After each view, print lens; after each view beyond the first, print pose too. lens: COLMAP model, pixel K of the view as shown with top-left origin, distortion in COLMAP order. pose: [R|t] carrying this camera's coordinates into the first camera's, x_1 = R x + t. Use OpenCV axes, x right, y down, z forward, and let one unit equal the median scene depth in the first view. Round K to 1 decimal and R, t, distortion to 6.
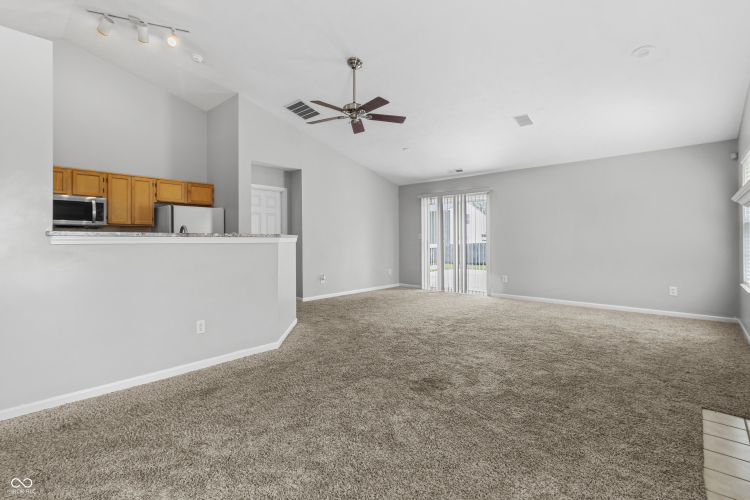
lens RADIAL K [[351.3, 0, 369.2], [0, 351.3, 237.9], [0, 0, 1]] dist [0.002602, -0.000301]
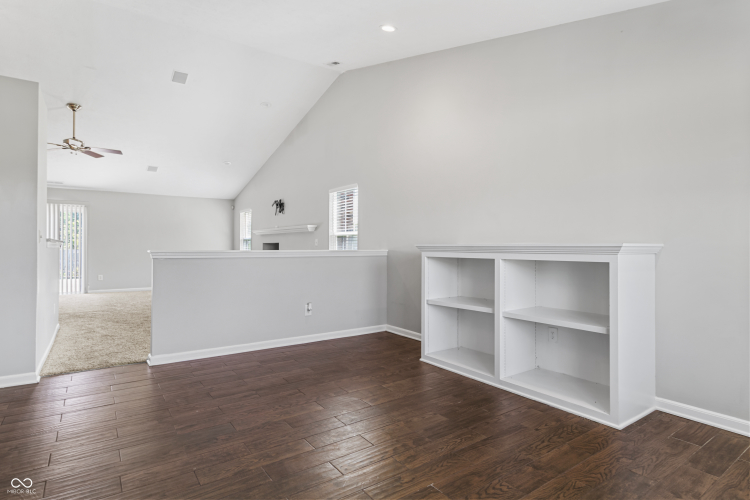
lens RADIAL K [[409.3, 0, 374.8], [0, 409.3, 248.0], [0, 0, 1]] dist [-0.003519, 0.001970]
pose [[0.208810, 0.001686, 0.977955, -0.999502], [-0.007764, 0.999970, -0.000067, 0.005017], [-0.977925, -0.007579, 0.208817, -0.298624]]
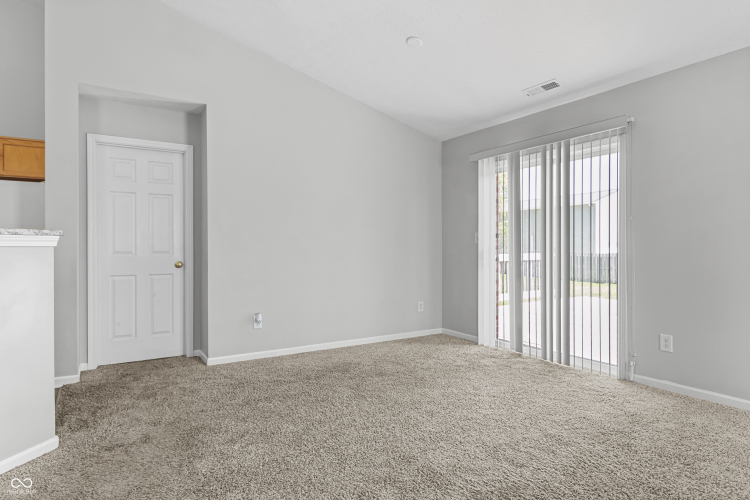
lens RADIAL K [[427.1, 0, 374.6], [0, 427.1, 247.8], [0, 0, 1]] dist [0.003318, -0.001308]
pose [[0.963759, 0.003931, -0.266746, 0.239870], [-0.002150, 0.999973, 0.006972, 0.008240], [0.266766, -0.006146, 0.963742, 0.545192]]
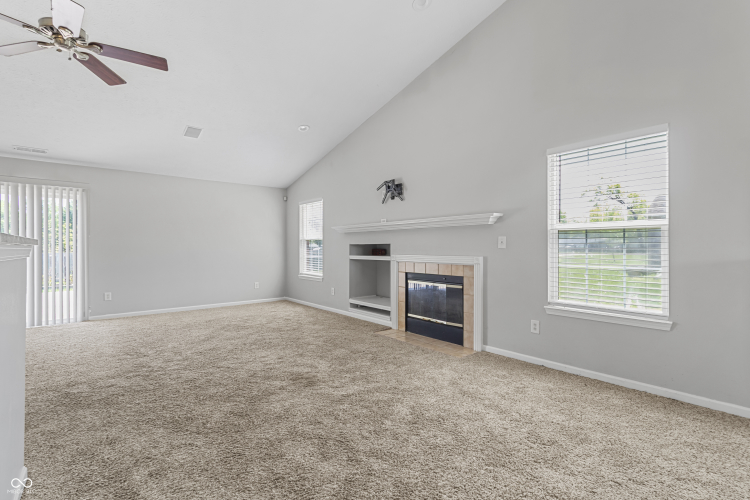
lens RADIAL K [[351.3, 0, 372.8], [0, 351.3, 248.9], [0, 0, 1]] dist [0.002602, -0.000301]
pose [[0.126988, 0.000127, 0.991904, -0.450584], [-0.002938, 0.999996, 0.000248, 0.001159], [-0.991900, -0.002946, 0.126988, 0.318886]]
